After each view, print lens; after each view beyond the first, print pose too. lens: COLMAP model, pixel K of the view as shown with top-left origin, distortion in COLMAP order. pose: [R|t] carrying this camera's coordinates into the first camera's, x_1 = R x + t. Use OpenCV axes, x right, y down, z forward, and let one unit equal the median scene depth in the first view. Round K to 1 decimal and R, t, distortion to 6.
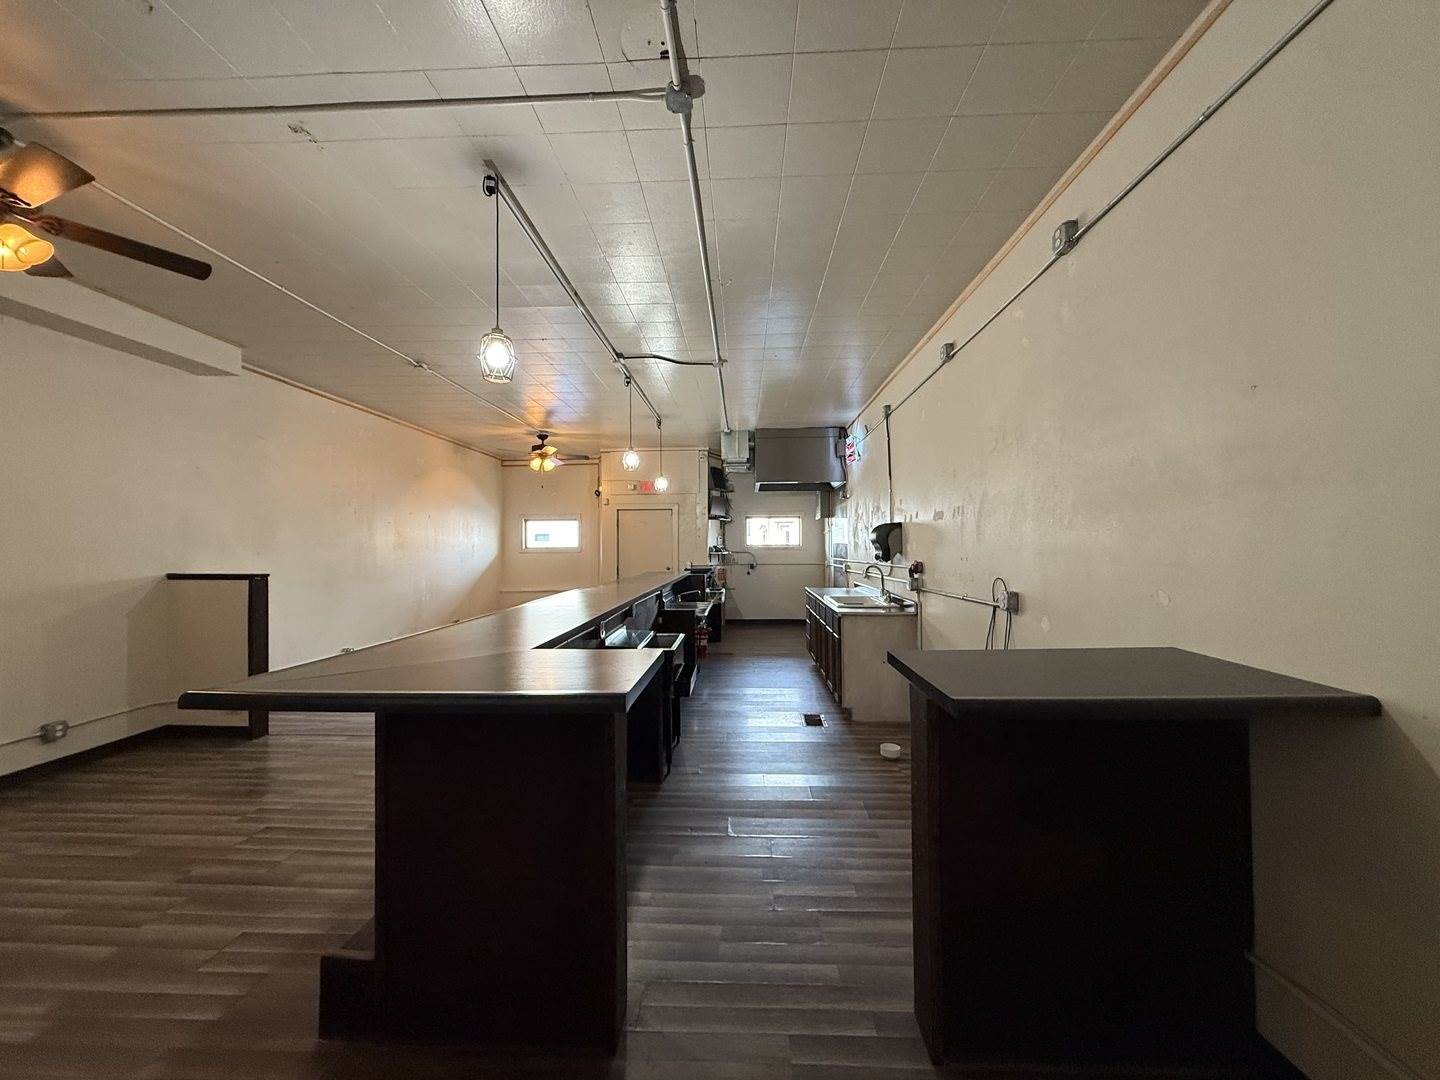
lens RADIAL K [[572.4, 0, 719.5], [0, 572.4, 533.5], [0, 0, 1]] dist [-0.001907, -0.000081]
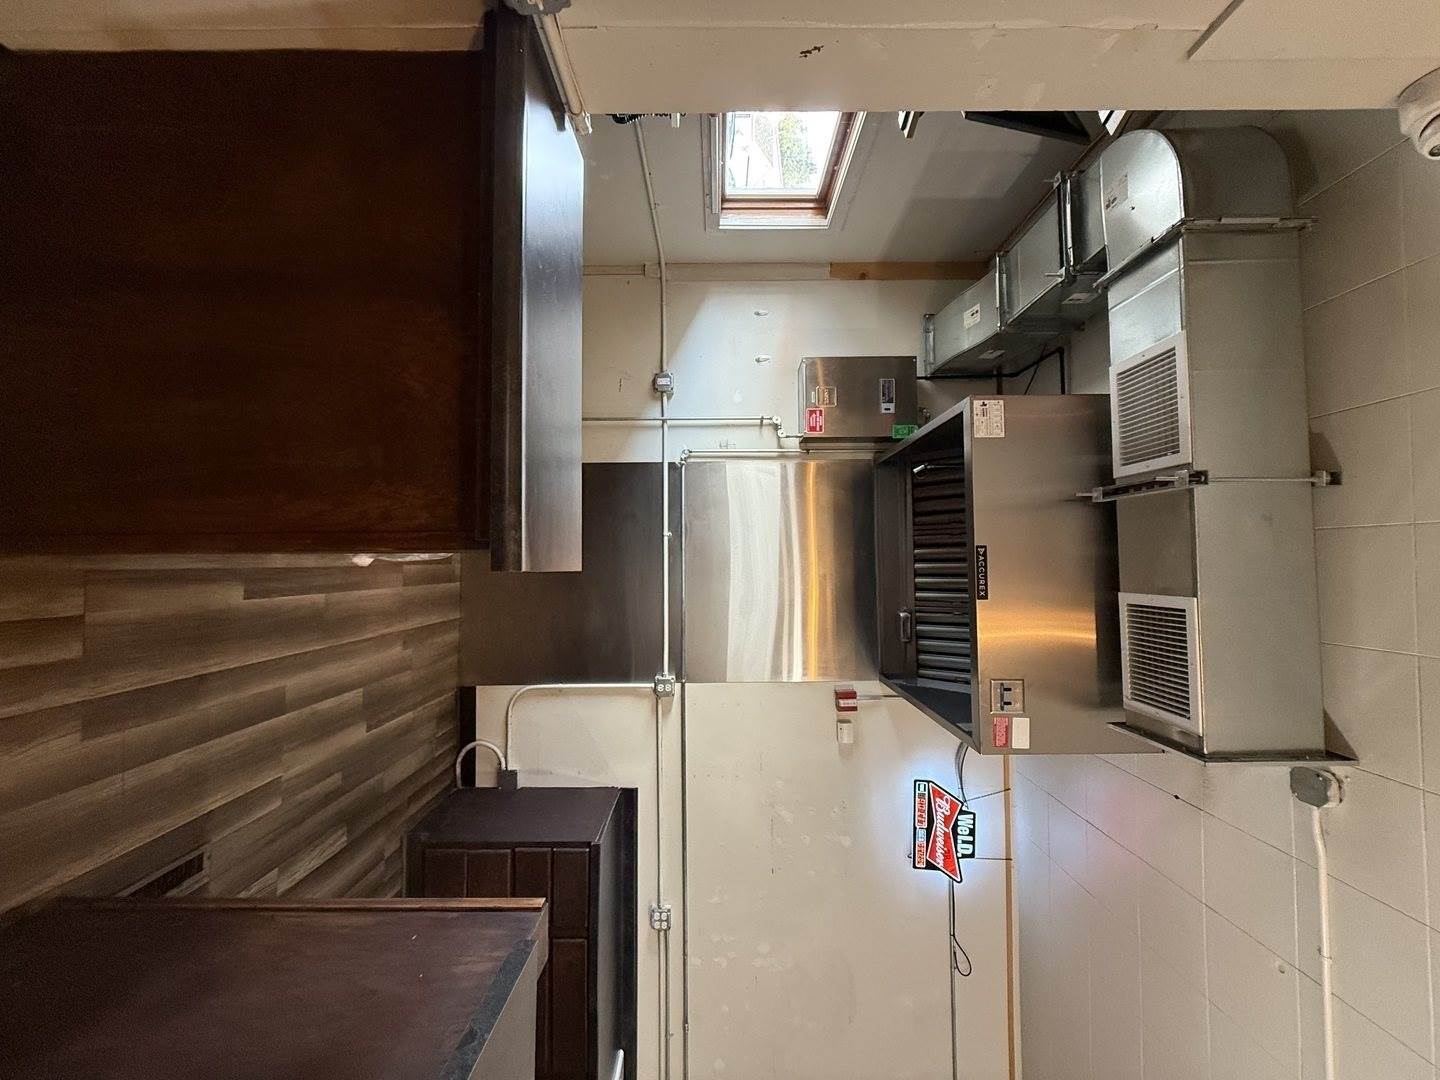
lens RADIAL K [[572.4, 0, 720.2], [0, 572.4, 540.1], [0, 0, 1]] dist [-0.001907, -0.000081]
pose [[-0.011251, -0.000714, 0.999936, -0.151792], [-0.999764, -0.018599, -0.011263, 0.022888], [0.018606, -0.999827, -0.000504, 0.919713]]
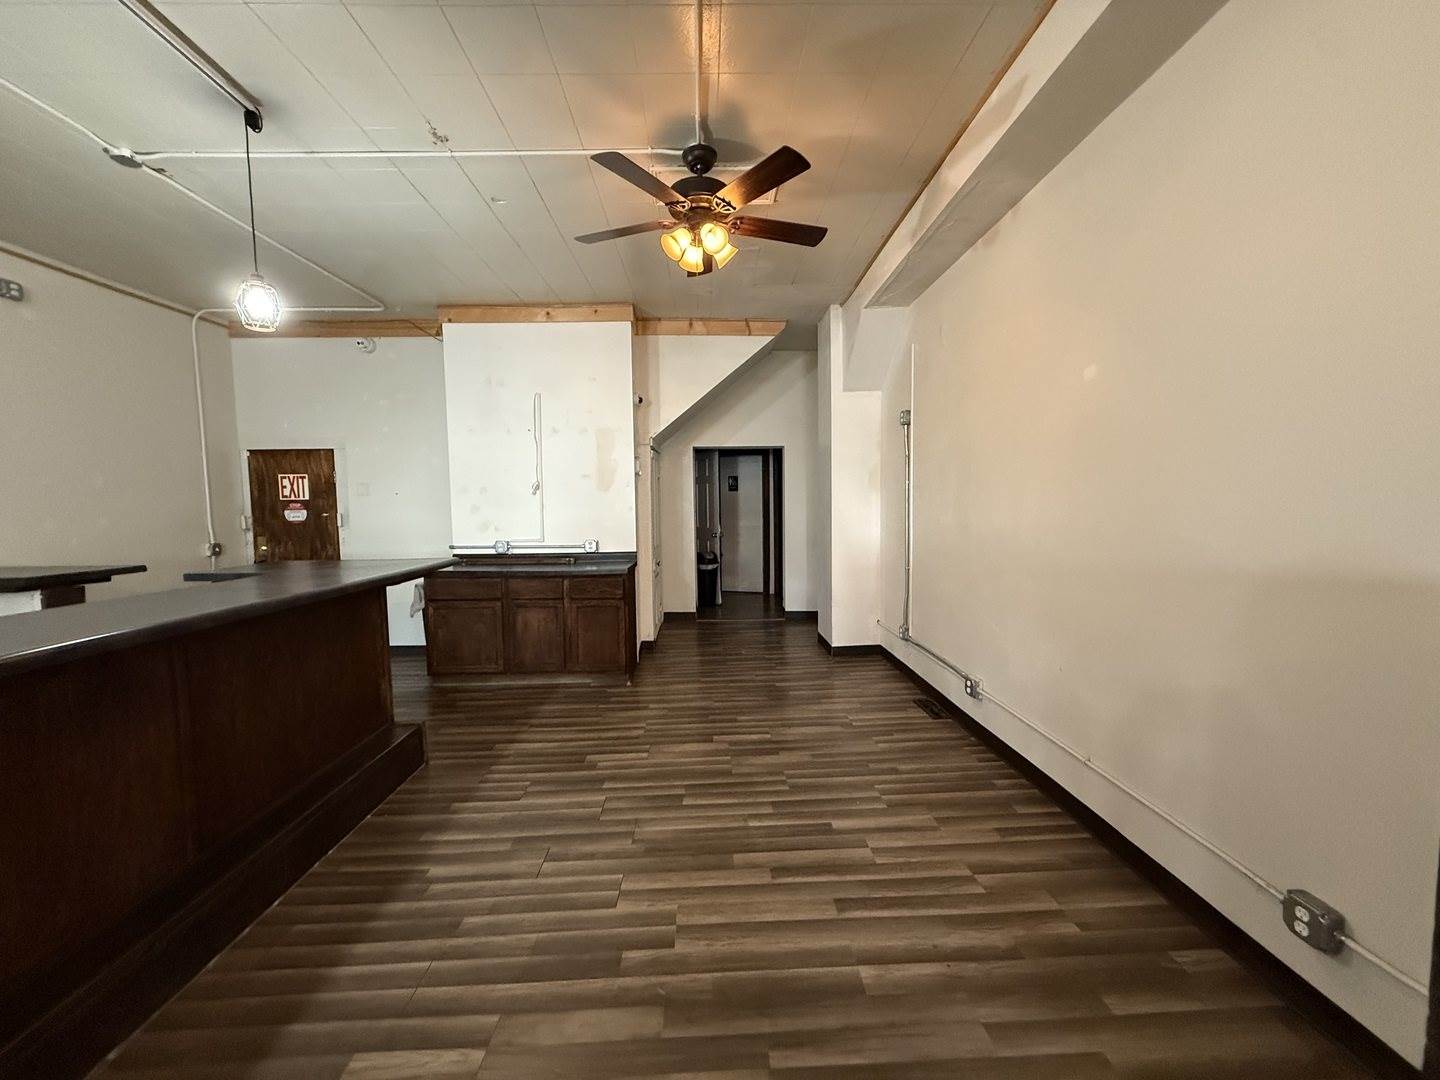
lens RADIAL K [[572.4, 0, 720.4], [0, 572.4, 545.3], [0, 0, 1]] dist [-0.001907, -0.000081]
pose [[-0.996965, 0.026351, -0.073258, -0.276783], [0.022609, 0.998420, 0.051436, 0.017724], [0.074497, 0.049624, -0.995986, 0.523959]]
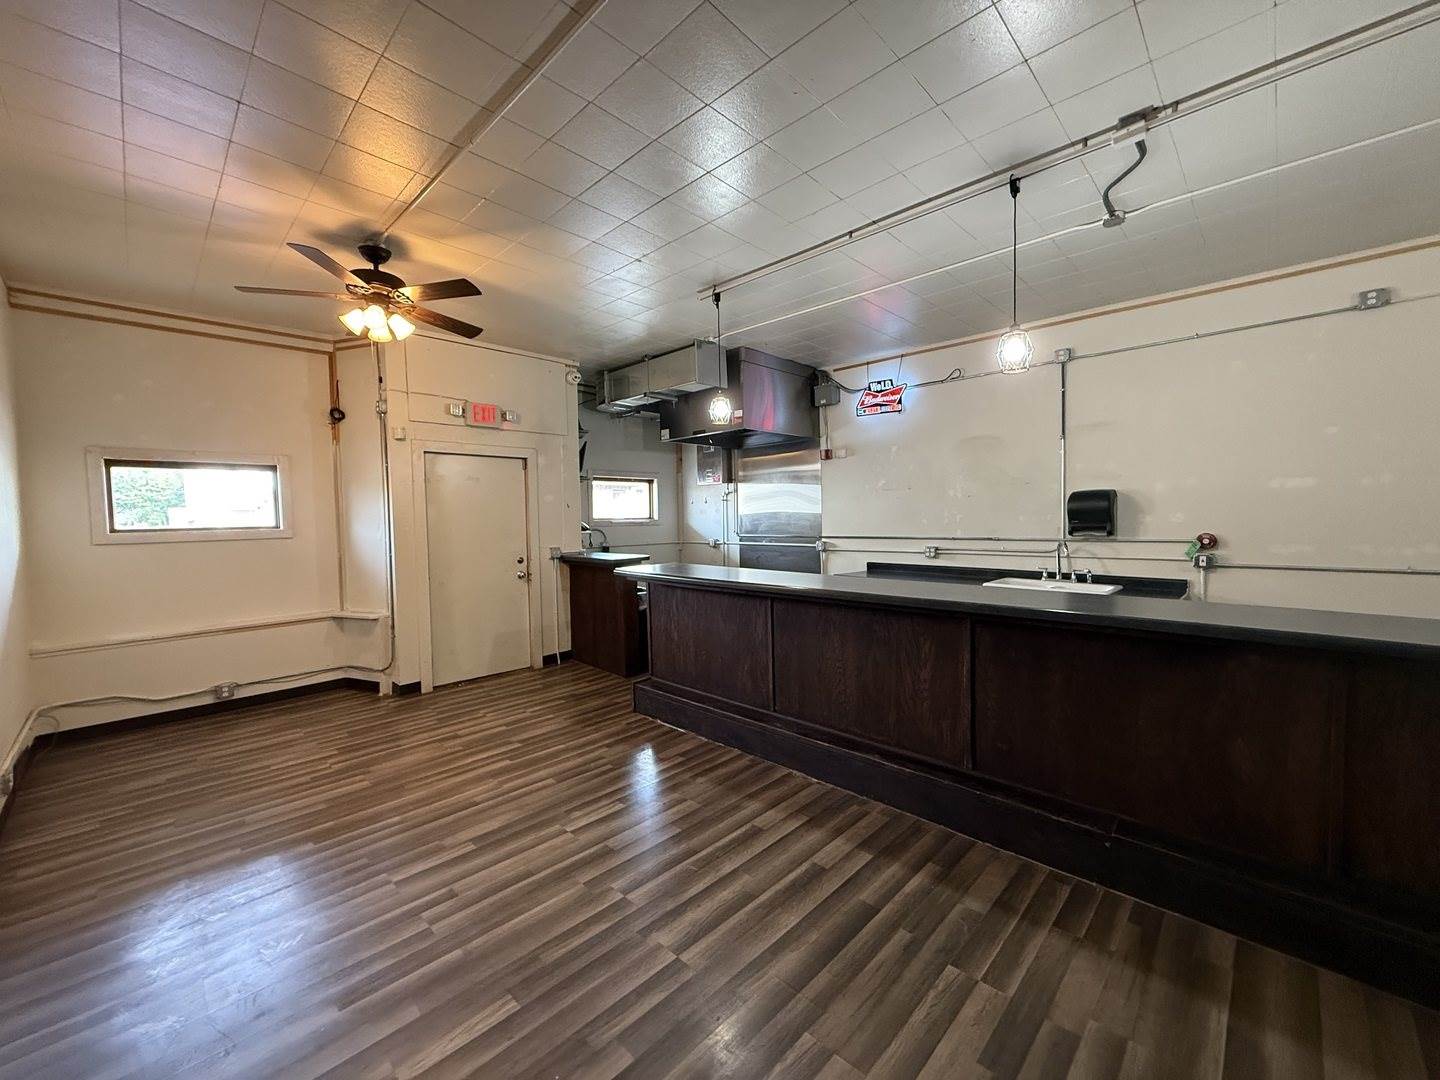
lens RADIAL K [[572.4, 0, 720.5], [0, 572.4, 541.2], [0, 0, 1]] dist [-0.001907, -0.000081]
pose [[0.667620, -0.037991, 0.743532, -0.394146], [-0.006252, 0.998376, 0.056625, 0.007046], [-0.744476, -0.042453, 0.666298, 0.474062]]
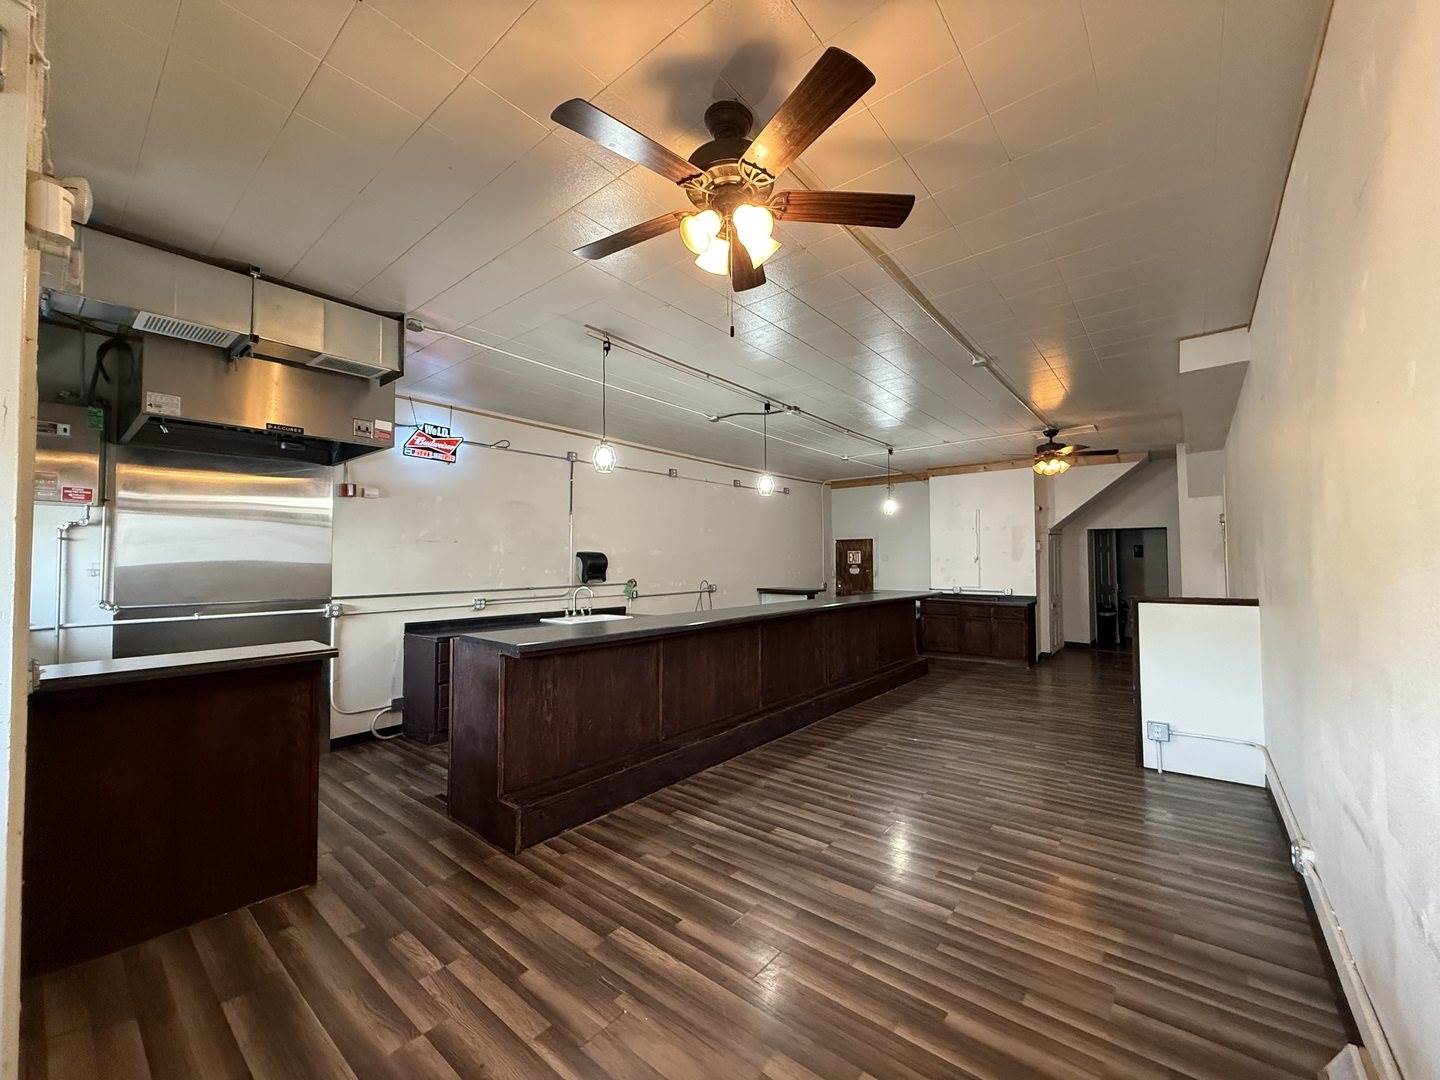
lens RADIAL K [[572.4, 0, 719.5], [0, 572.4, 543.7], [0, 0, 1]] dist [-0.001907, -0.000081]
pose [[-0.798128, 0.029175, 0.601781, -0.387044], [-0.004637, 0.998500, -0.054558, 0.017452], [-0.602470, -0.046335, -0.796795, 1.031270]]
